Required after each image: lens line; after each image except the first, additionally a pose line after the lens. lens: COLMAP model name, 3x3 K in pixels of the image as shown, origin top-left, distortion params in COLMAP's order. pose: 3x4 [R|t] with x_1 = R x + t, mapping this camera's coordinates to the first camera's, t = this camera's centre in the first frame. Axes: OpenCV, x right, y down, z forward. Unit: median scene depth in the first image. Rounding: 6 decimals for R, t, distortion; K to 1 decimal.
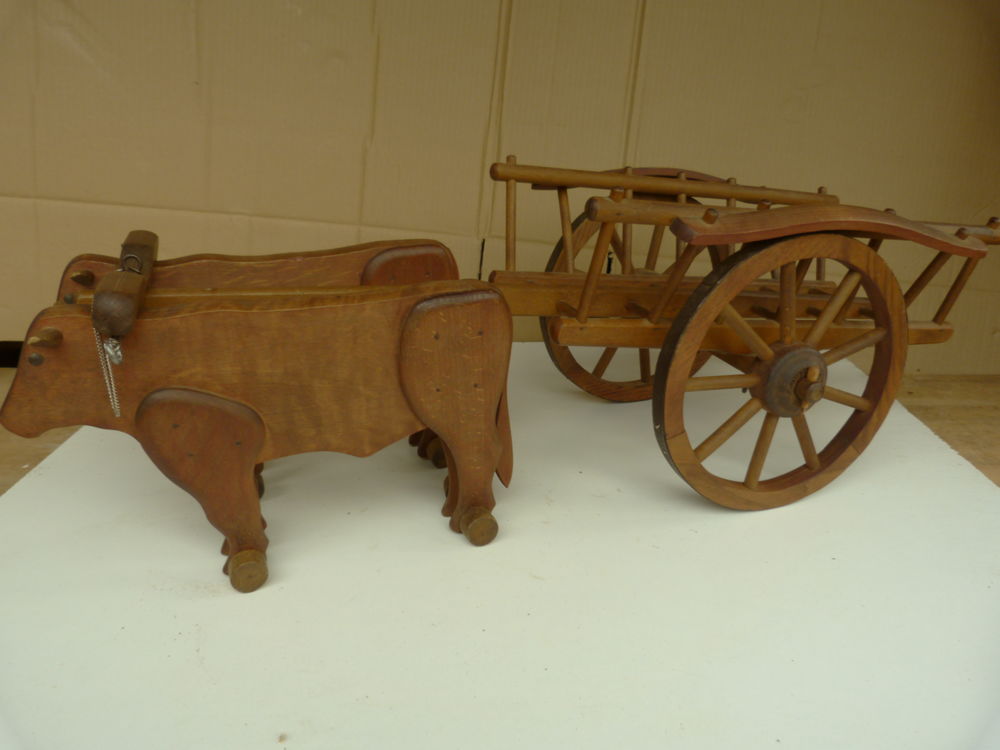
lens RADIAL K [[700.5, 0, 500.0], [0, 700.5, 375.0], [0, 0, 1]] dist [-0.022322, 0.000030]
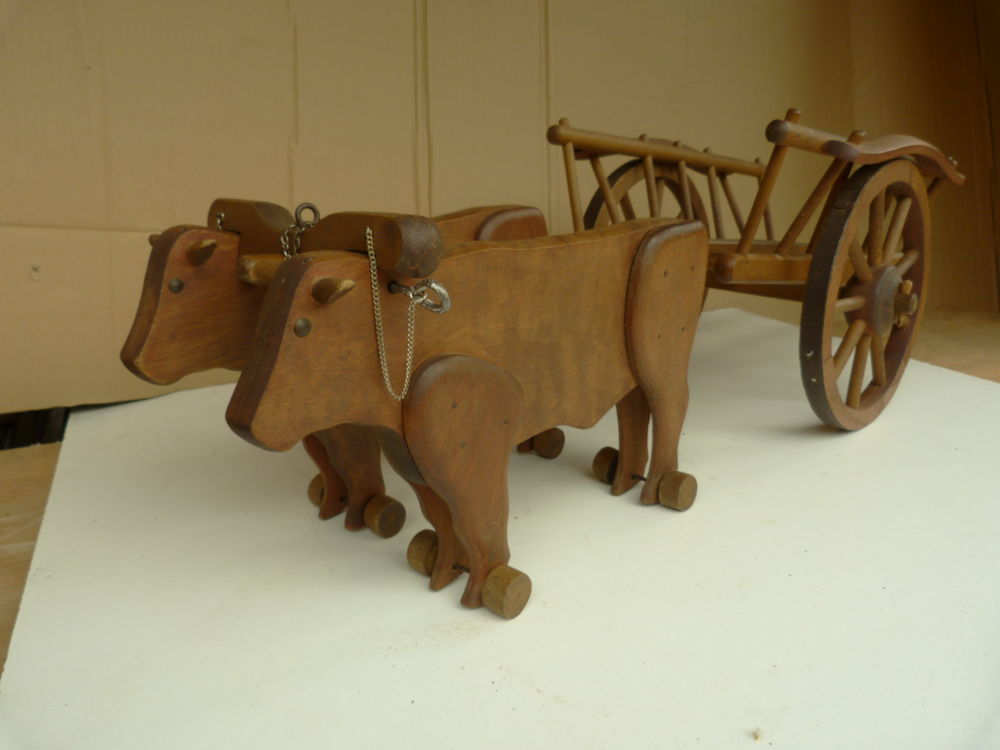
lens RADIAL K [[700.5, 0, 500.0], [0, 700.5, 375.0], [0, 0, 1]] dist [-0.022322, 0.000030]
pose [[0.917746, -0.151147, 0.367283, -0.627126], [0.179109, 0.982886, -0.043063, 0.074061], [-0.354488, 0.105305, 0.929112, 0.244892]]
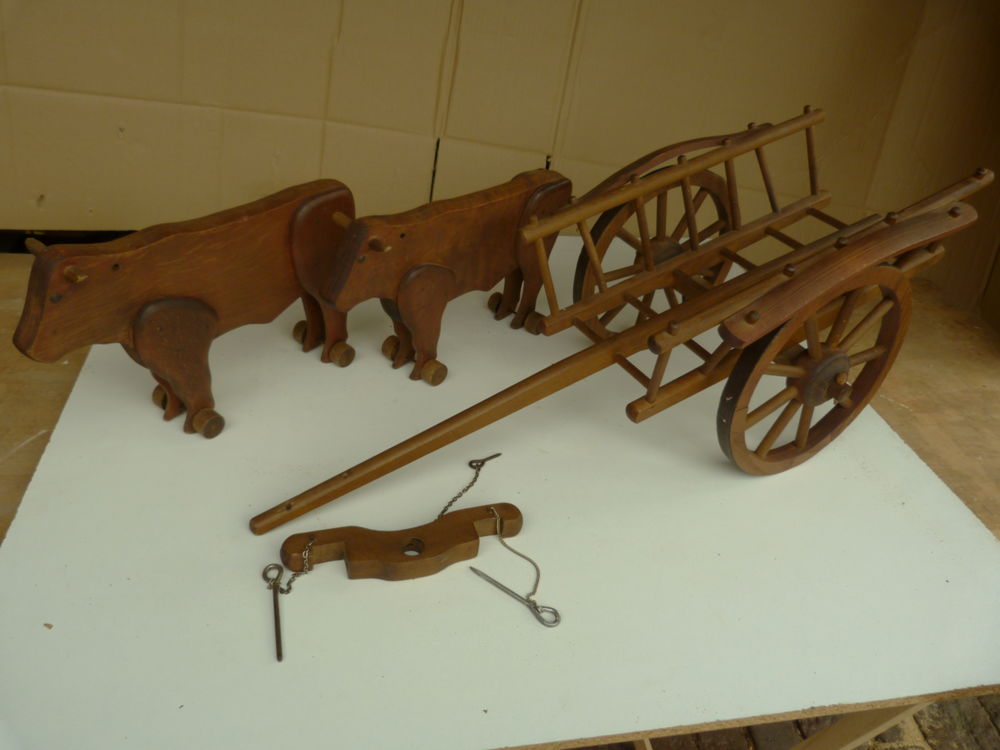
lens RADIAL K [[700.5, 0, 500.0], [0, 700.5, 375.0], [0, 0, 1]] dist [-0.022322, 0.000030]
pose [[0.870346, -0.202039, 0.449085, -0.946943], [0.046124, 0.941396, 0.334134, -0.234292], [-0.490275, -0.270099, 0.828660, -0.366370]]
